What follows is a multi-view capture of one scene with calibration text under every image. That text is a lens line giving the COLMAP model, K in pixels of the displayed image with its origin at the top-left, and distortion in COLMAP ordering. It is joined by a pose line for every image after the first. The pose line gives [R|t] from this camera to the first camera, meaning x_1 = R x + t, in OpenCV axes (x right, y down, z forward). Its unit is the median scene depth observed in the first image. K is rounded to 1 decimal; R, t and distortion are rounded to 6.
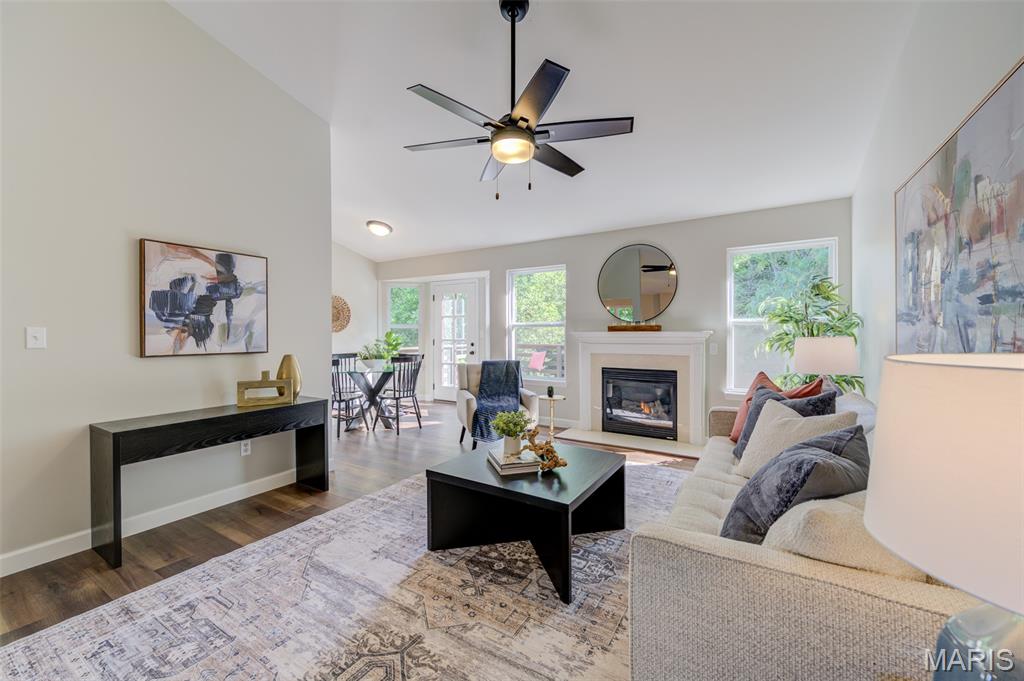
lens RADIAL K [[416.9, 0, 510.3], [0, 416.9, 334.6], [0, 0, 1]] dist [0.006977, -0.001830]
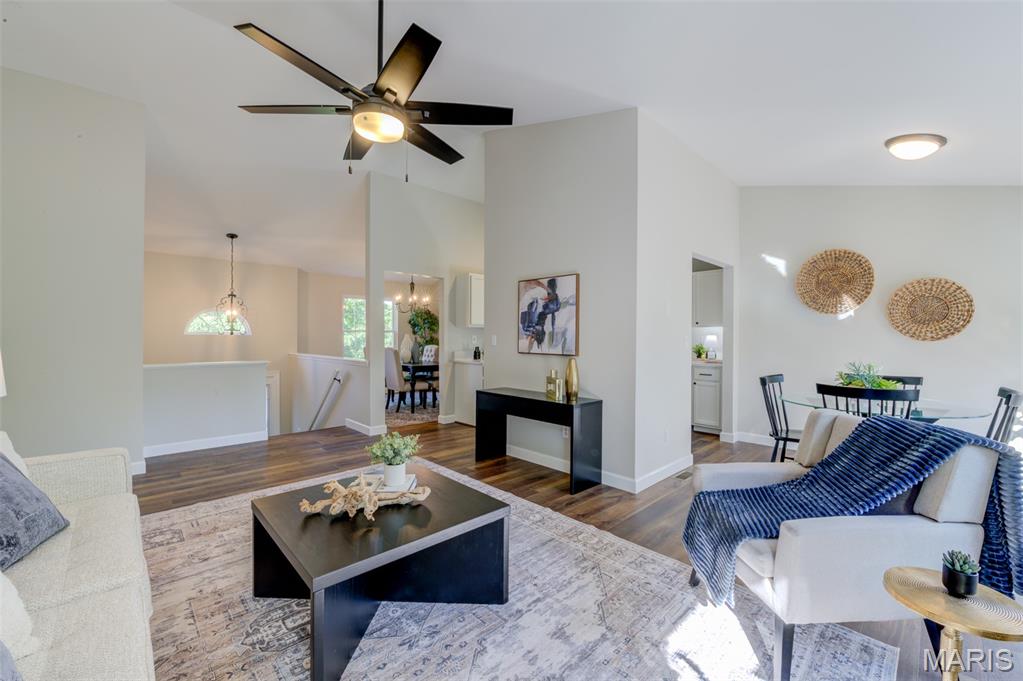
lens RADIAL K [[417.1, 0, 506.4], [0, 417.1, 340.4], [0, 0, 1]] dist [-0.001960, -0.000201]
pose [[-0.270038, 0.007309, -0.962822, 0.650154], [-0.010644, 0.999887, 0.010576, -0.011118], [0.962791, 0.013104, -0.269930, 1.258453]]
